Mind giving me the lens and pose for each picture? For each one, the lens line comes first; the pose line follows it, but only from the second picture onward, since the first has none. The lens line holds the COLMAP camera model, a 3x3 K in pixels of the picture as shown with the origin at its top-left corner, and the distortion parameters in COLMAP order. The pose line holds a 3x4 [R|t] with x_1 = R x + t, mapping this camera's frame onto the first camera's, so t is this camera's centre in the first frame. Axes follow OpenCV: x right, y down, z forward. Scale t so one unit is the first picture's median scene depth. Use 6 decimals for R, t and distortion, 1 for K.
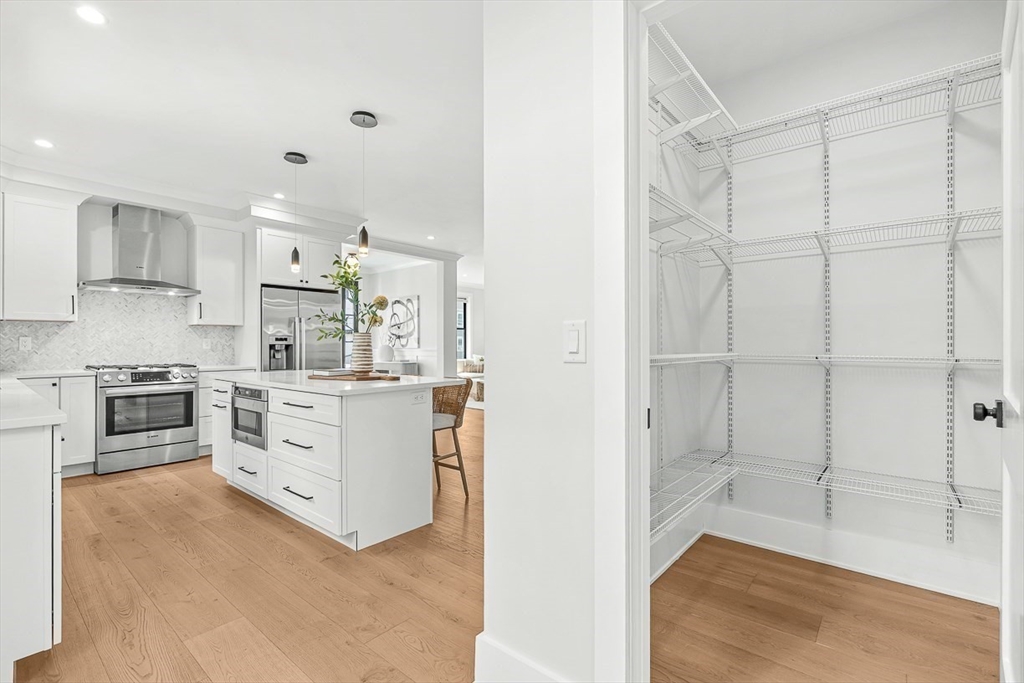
lens RADIAL K [[460.2, 0, 521.9], [0, 460.2, 342.3], [0, 0, 1]] dist [0.000886, -0.000094]
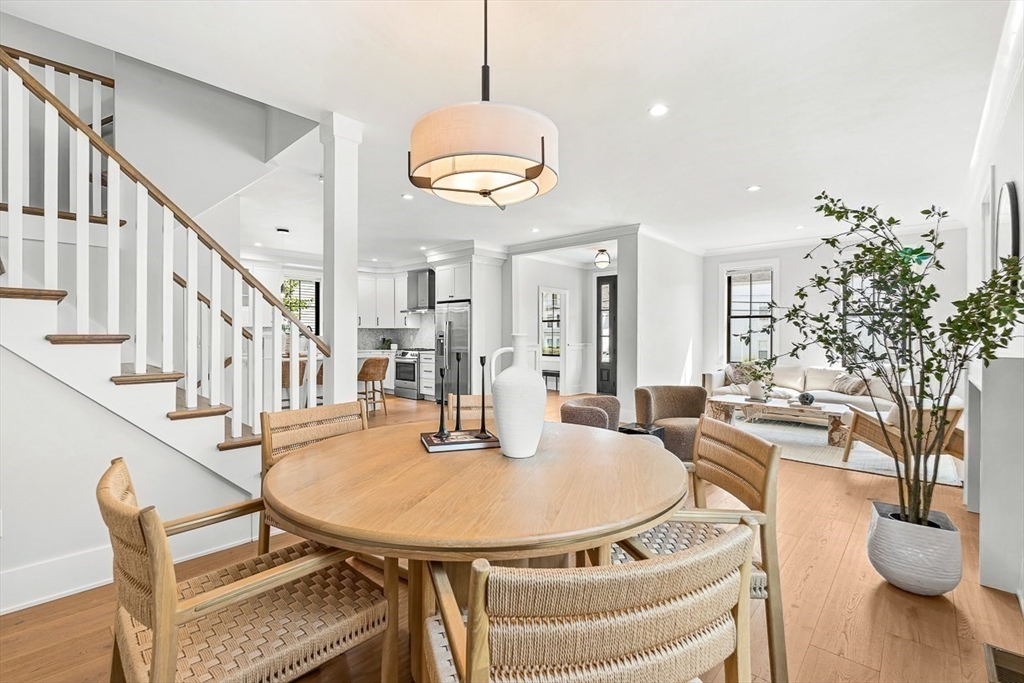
lens RADIAL K [[455.0, 0, 515.6], [0, 455.0, 335.8], [0, 0, 1]] dist [0.000191, 0.000304]
pose [[-0.050555, -0.000263, -0.998721, 1.133651], [-0.004387, 0.999990, -0.000042, -0.009282], [0.998712, 0.004379, -0.050555, 1.508001]]
